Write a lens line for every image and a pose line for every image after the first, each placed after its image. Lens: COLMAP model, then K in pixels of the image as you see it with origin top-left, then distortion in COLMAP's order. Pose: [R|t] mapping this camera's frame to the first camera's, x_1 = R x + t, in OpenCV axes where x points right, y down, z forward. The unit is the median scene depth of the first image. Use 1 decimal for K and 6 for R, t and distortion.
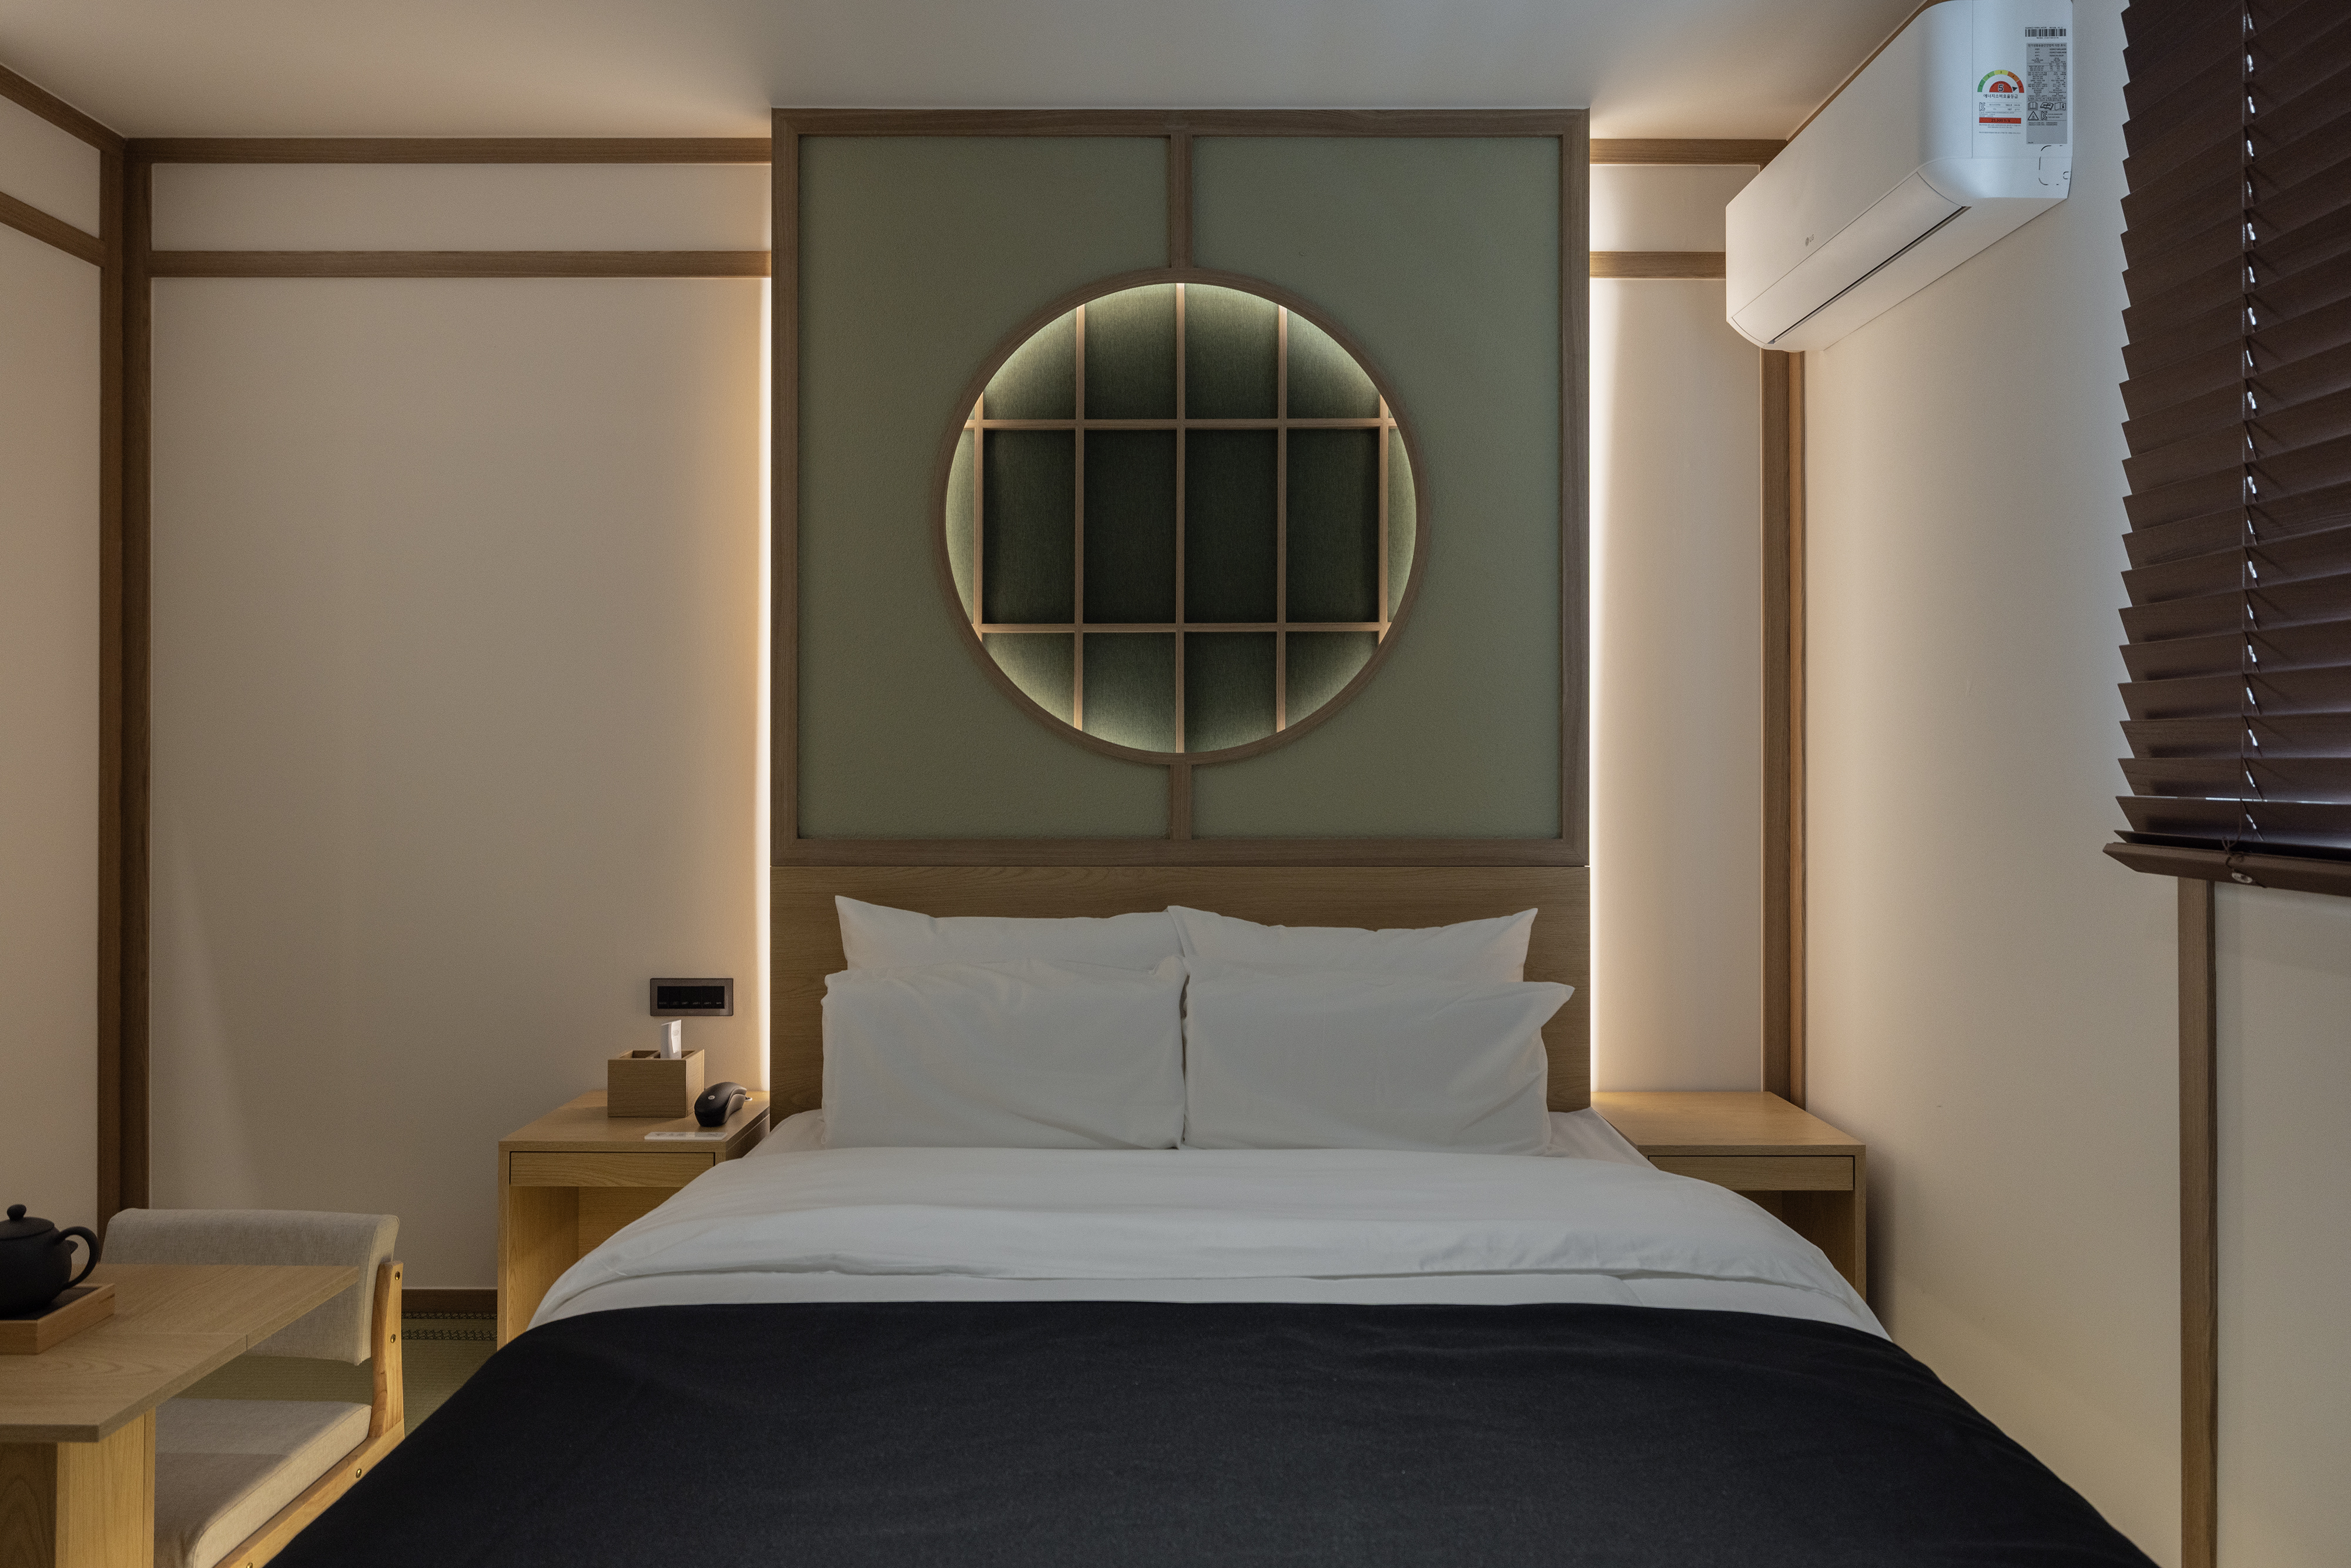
lens RADIAL K [[1470.2, 0, 1182.2], [0, 1470.2, 763.6], [0, 0, 1]] dist [0.004363, -0.005143]
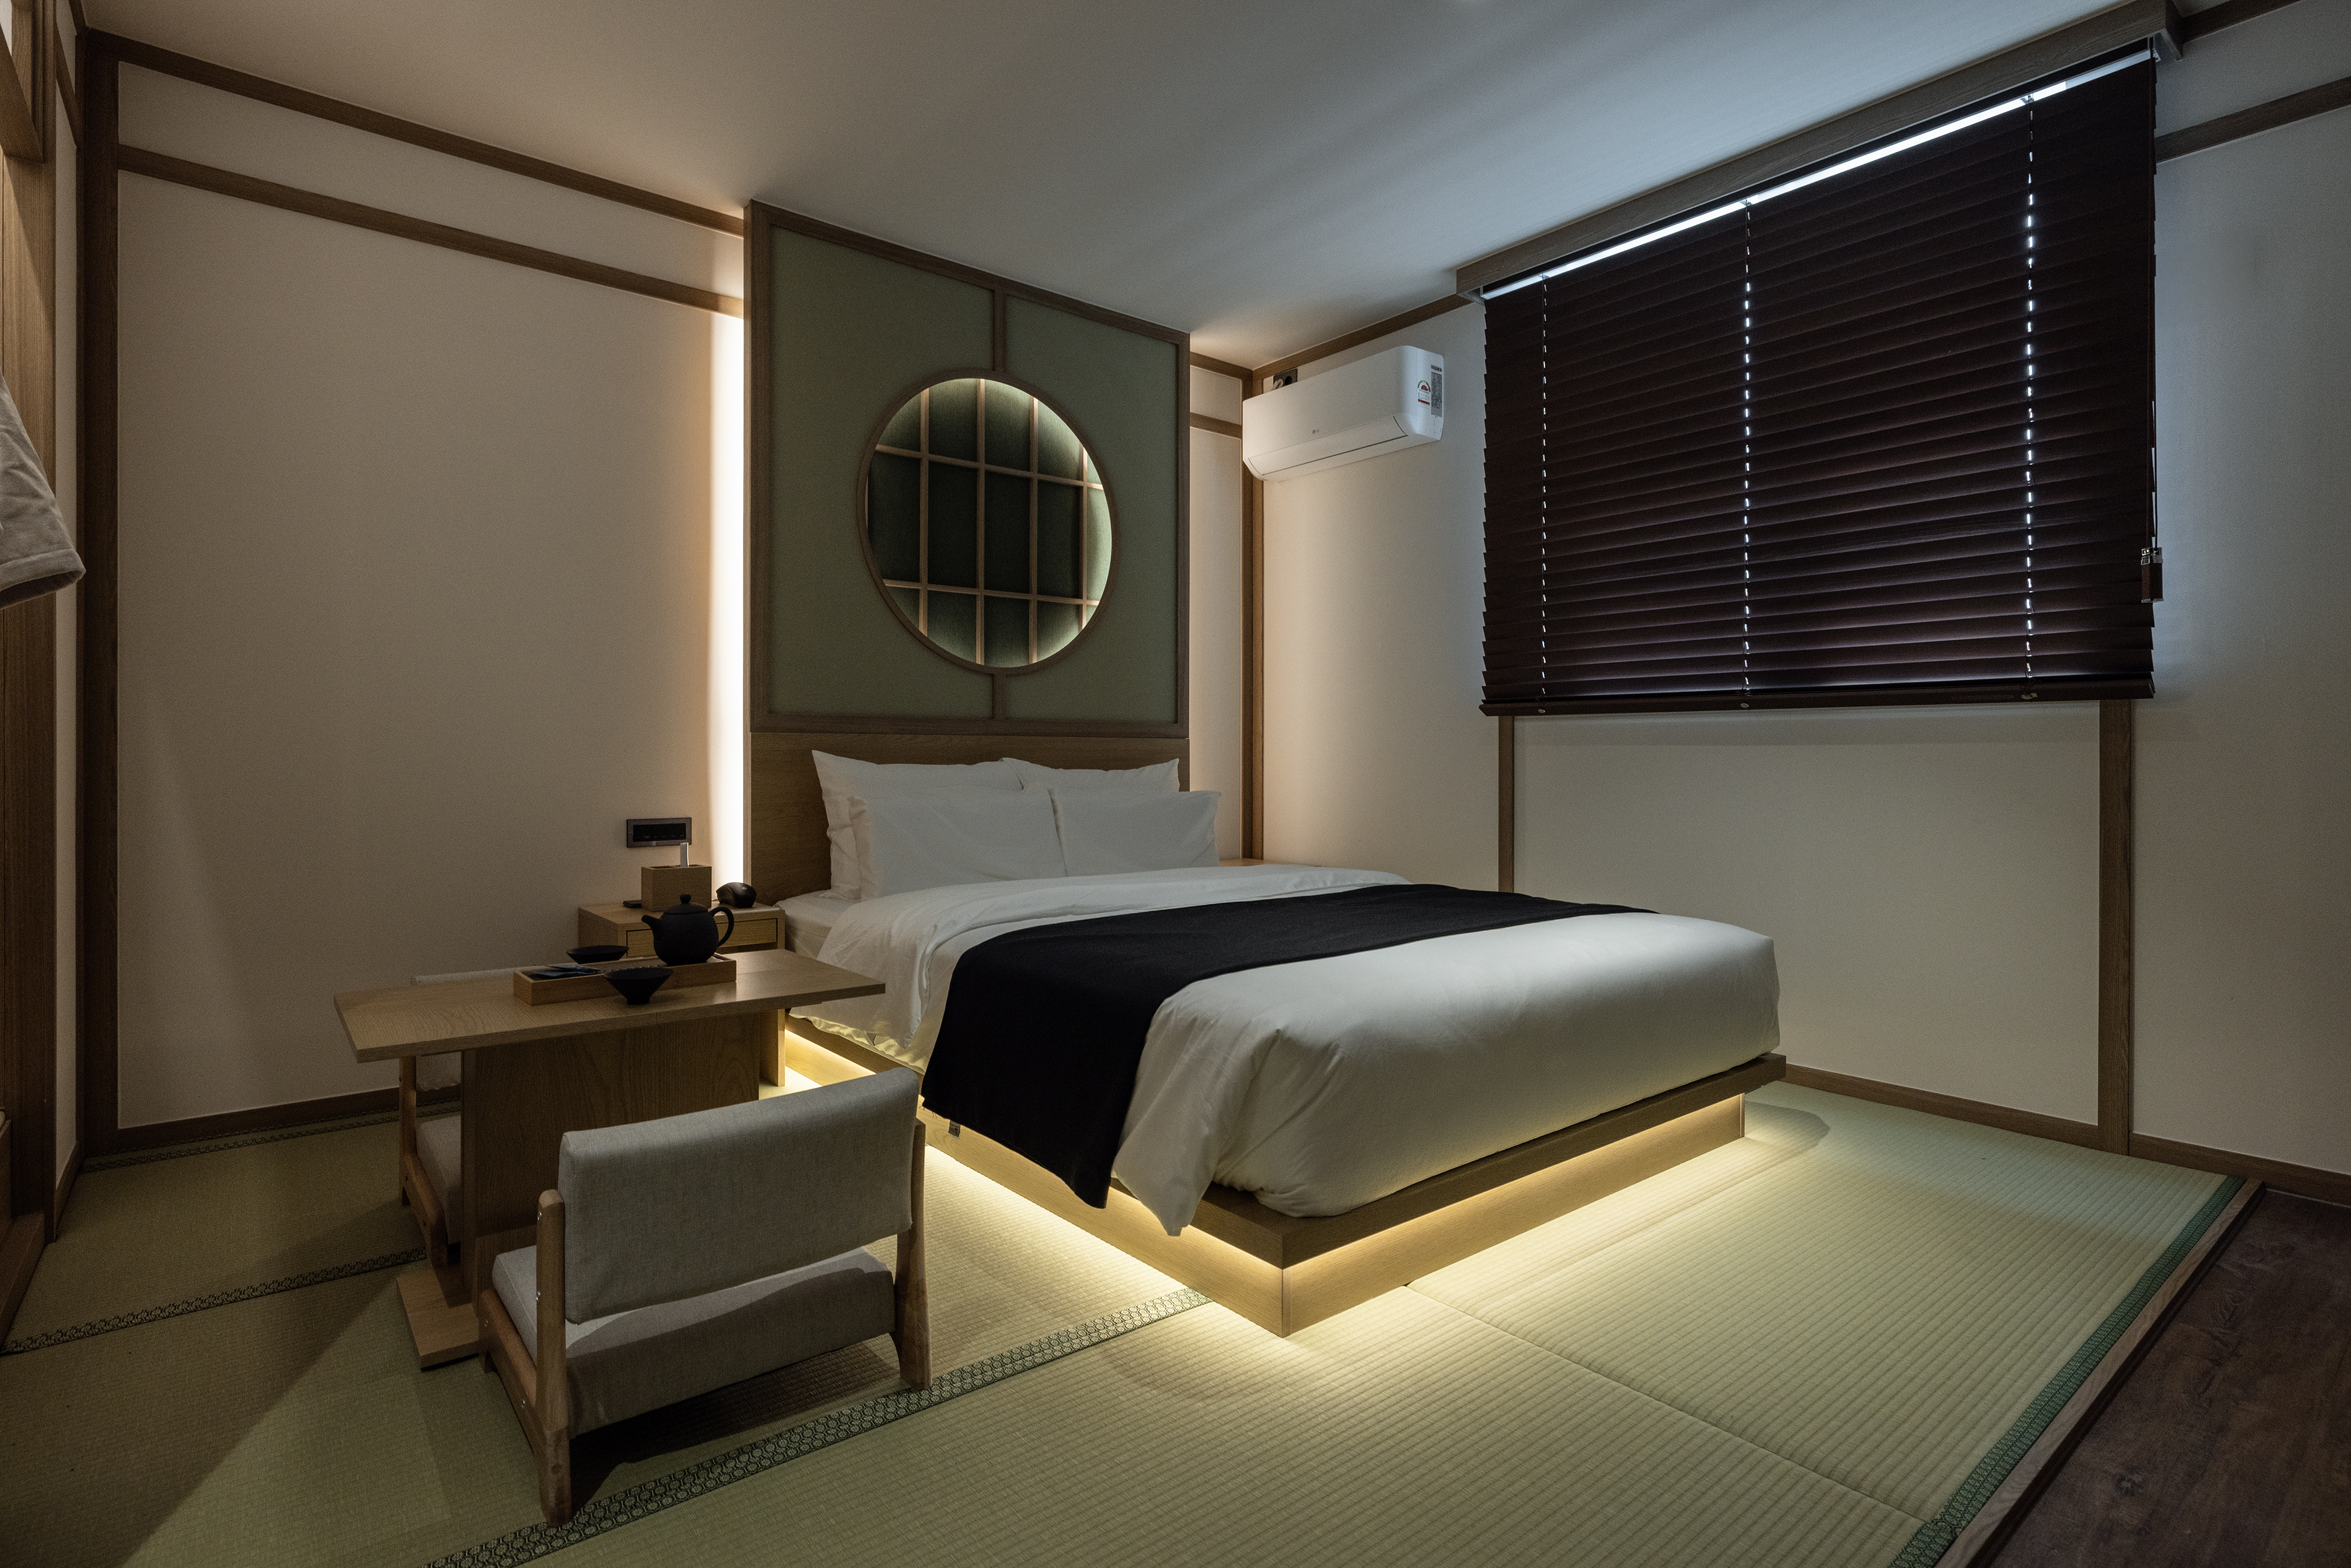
lens RADIAL K [[1136.2, 0, 1191.7], [0, 1136.2, 763.8], [0, 0, 1]] dist [0.003087, 0.000970]
pose [[0.772119, -0.005958, 0.635450, -0.646236], [0.001952, 0.999974, 0.007004, 0.092908], [-0.635475, -0.004167, 0.772111, -0.123277]]
